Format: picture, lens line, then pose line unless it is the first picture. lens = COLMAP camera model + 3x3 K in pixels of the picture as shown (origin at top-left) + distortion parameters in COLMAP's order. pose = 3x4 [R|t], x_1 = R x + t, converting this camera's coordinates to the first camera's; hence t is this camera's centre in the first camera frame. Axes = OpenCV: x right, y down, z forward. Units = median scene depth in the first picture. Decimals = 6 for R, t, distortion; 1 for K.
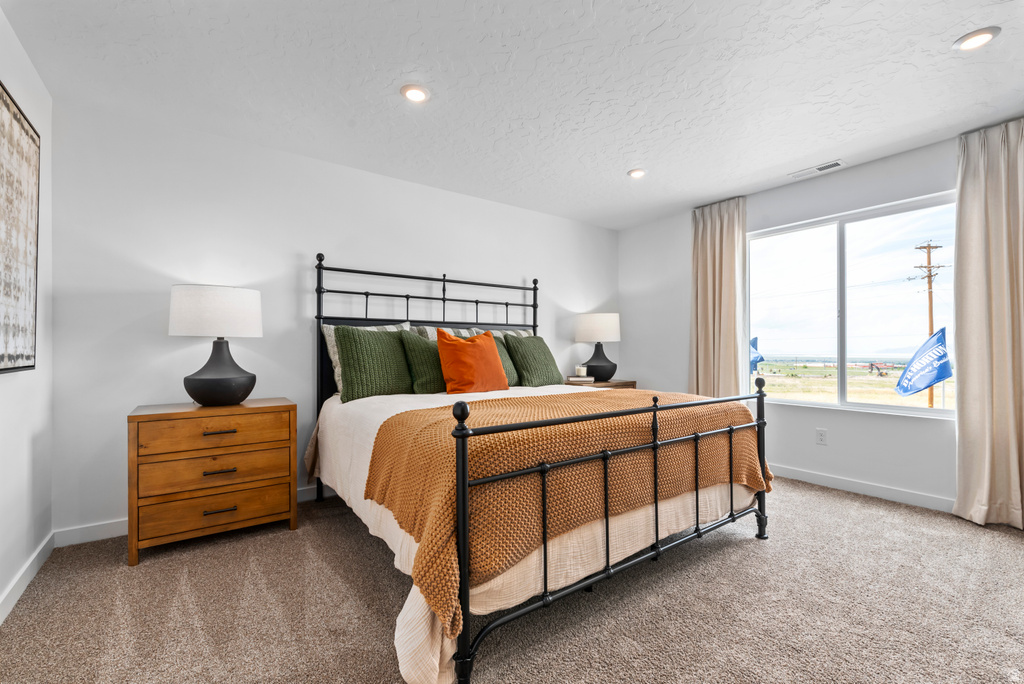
lens RADIAL K [[450.0, 0, 513.6], [0, 450.0, 345.3], [0, 0, 1]] dist [0.000162, -0.000013]
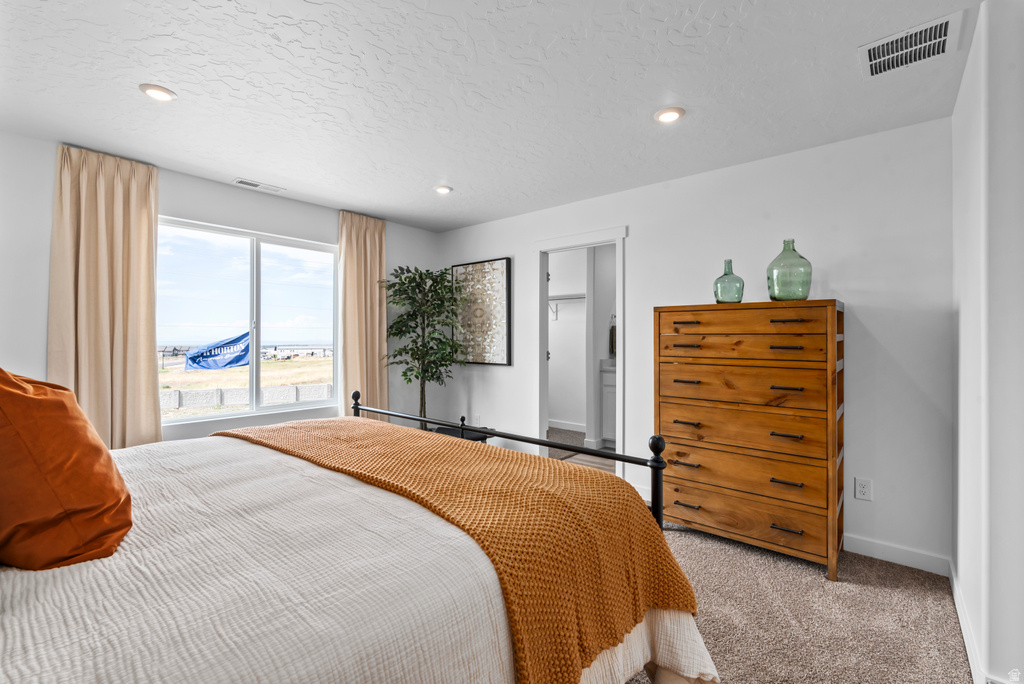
lens RADIAL K [[450.0, 0, 512.6], [0, 450.0, 339.0], [0, 0, 1]] dist [0.000162, -0.000013]
pose [[-0.233166, -0.001734, 0.972435, -0.455122], [-0.012544, 0.999921, -0.001224, -0.043752], [-0.972356, -0.012484, -0.233169, 0.656114]]
